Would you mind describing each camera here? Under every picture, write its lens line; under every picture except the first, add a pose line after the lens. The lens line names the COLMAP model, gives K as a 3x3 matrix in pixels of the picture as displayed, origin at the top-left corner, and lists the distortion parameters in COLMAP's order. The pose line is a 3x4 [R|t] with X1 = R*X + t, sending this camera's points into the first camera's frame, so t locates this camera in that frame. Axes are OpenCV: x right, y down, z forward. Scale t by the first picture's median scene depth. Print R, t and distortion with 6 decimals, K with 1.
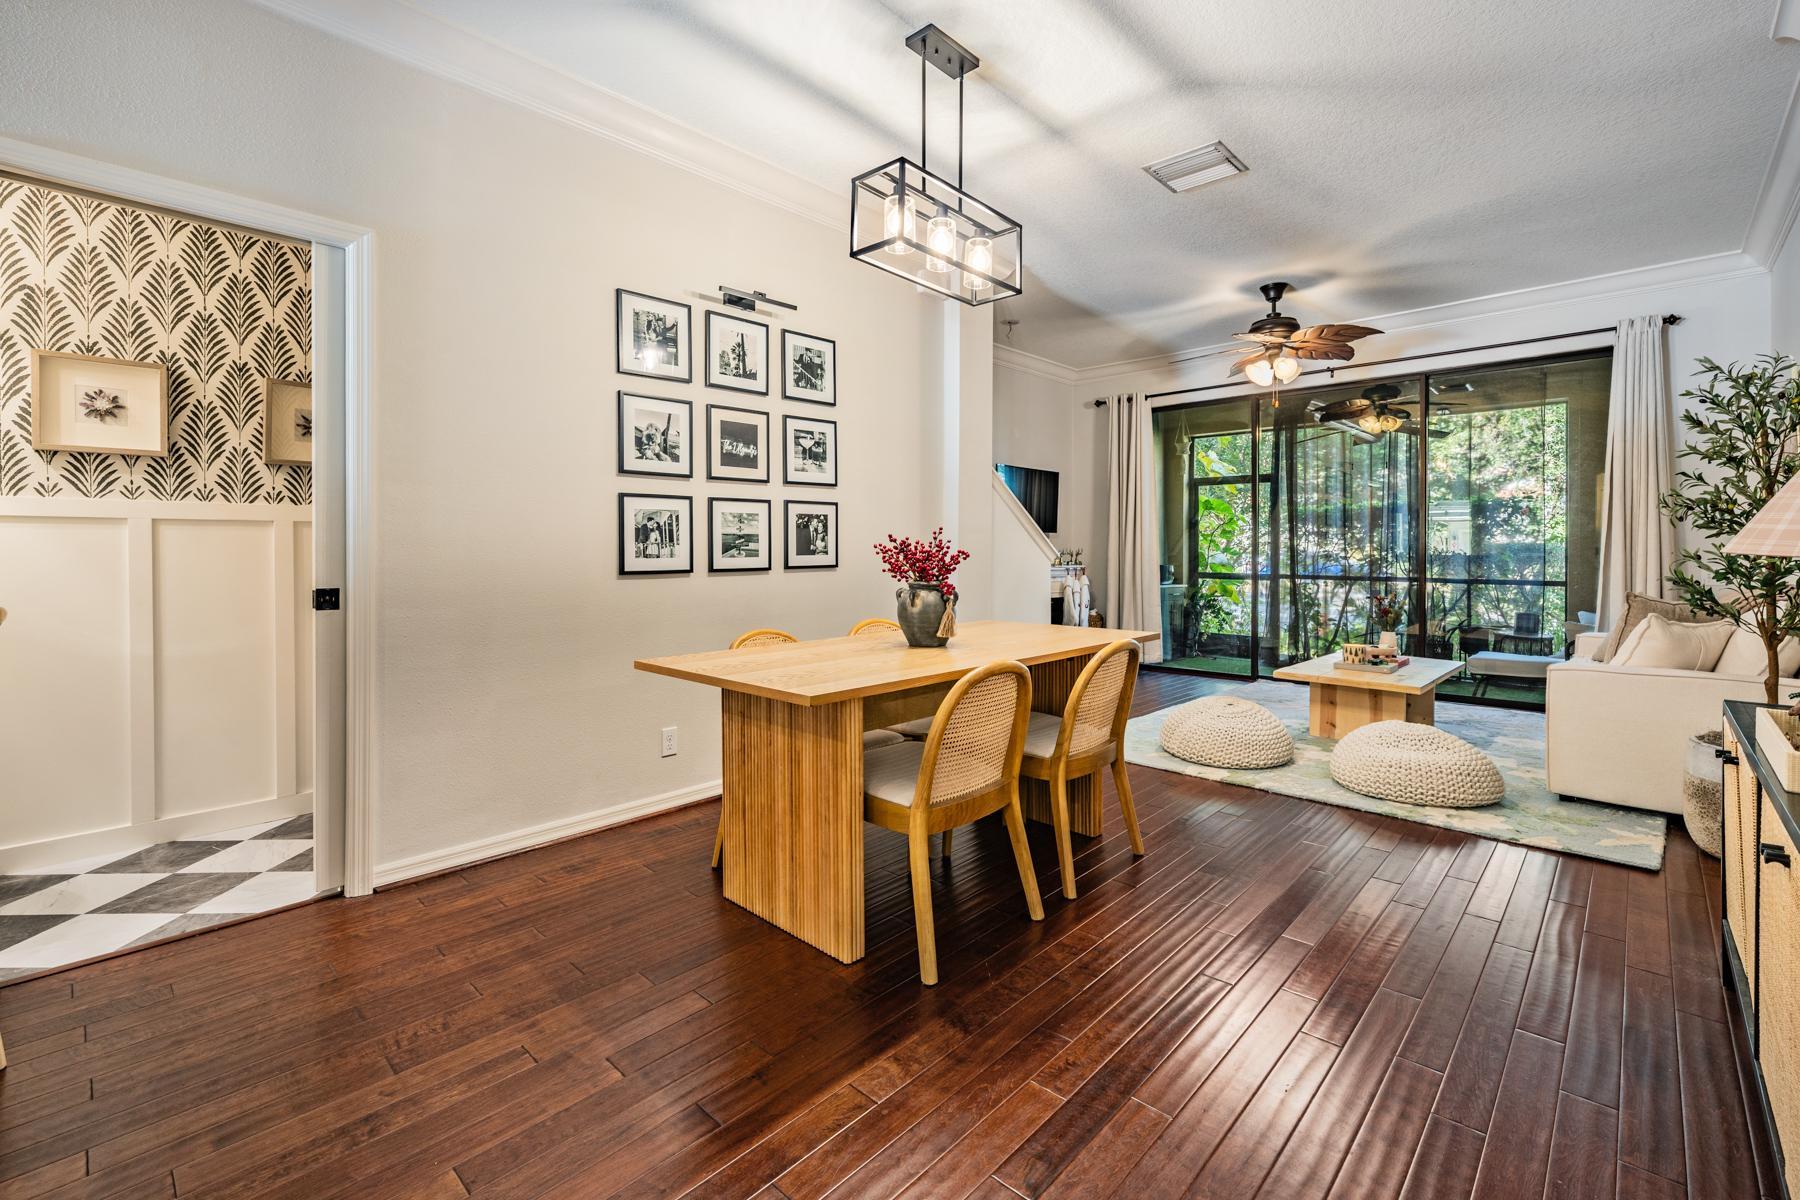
lens RADIAL K [[791.4, 0, 900.8], [0, 791.4, 559.5], [0, 0, 1]] dist [0.000038, -0.000047]
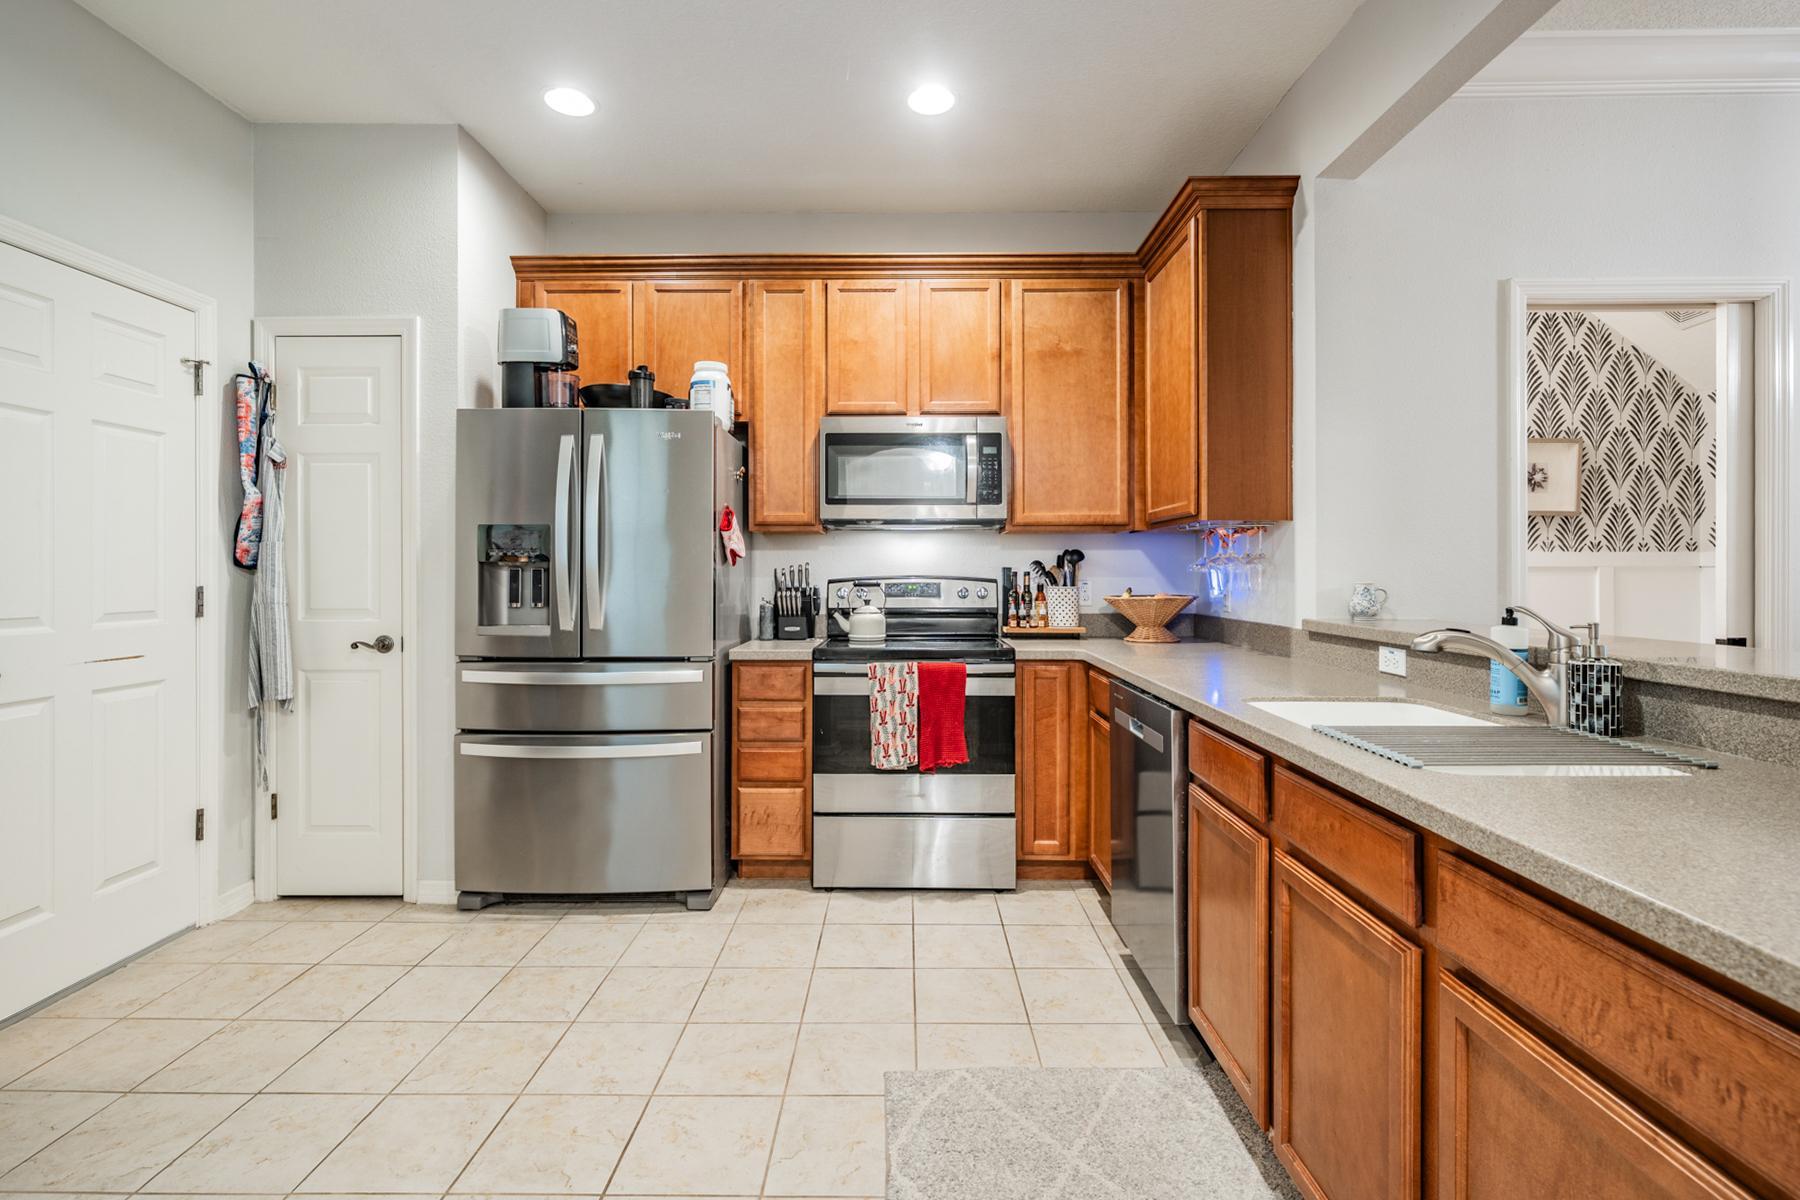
lens RADIAL K [[823.5, 0, 883.5], [0, 823.5, 543.6], [0, 0, 1]] dist [-0.001044, -0.000266]
pose [[0.667927, -0.027149, -0.743731, -0.436803], [-0.009174, 0.998958, -0.044704, -0.018038], [0.744170, 0.036682, 0.666982, -0.338608]]
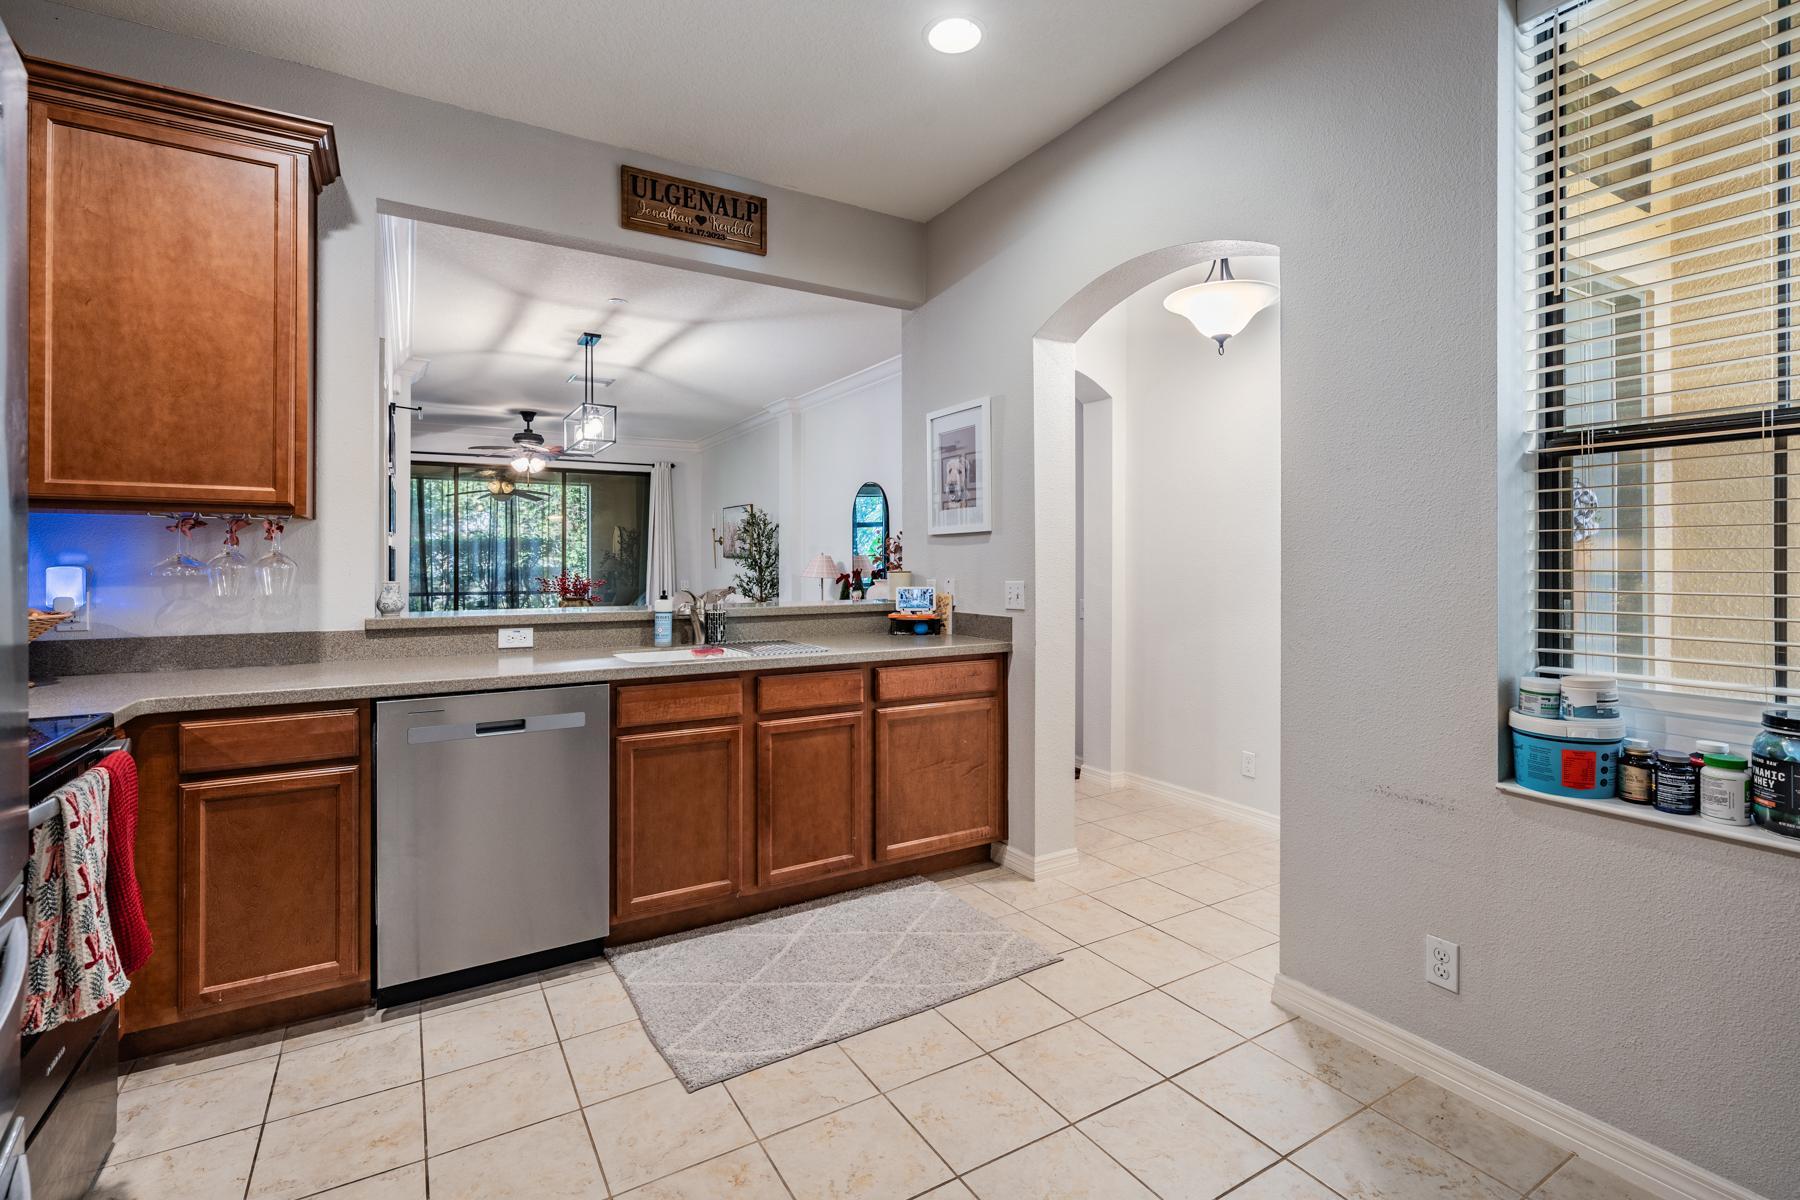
lens RADIAL K [[834.7, 0, 916.5], [0, 834.7, 519.5], [0, 0, 1]] dist [0.000343, -0.001115]
pose [[0.250623, 0.048881, 0.966850, -1.285614], [0.015316, 0.998399, -0.054446, -0.027877], [-0.967964, 0.028454, 0.249473, -0.254196]]
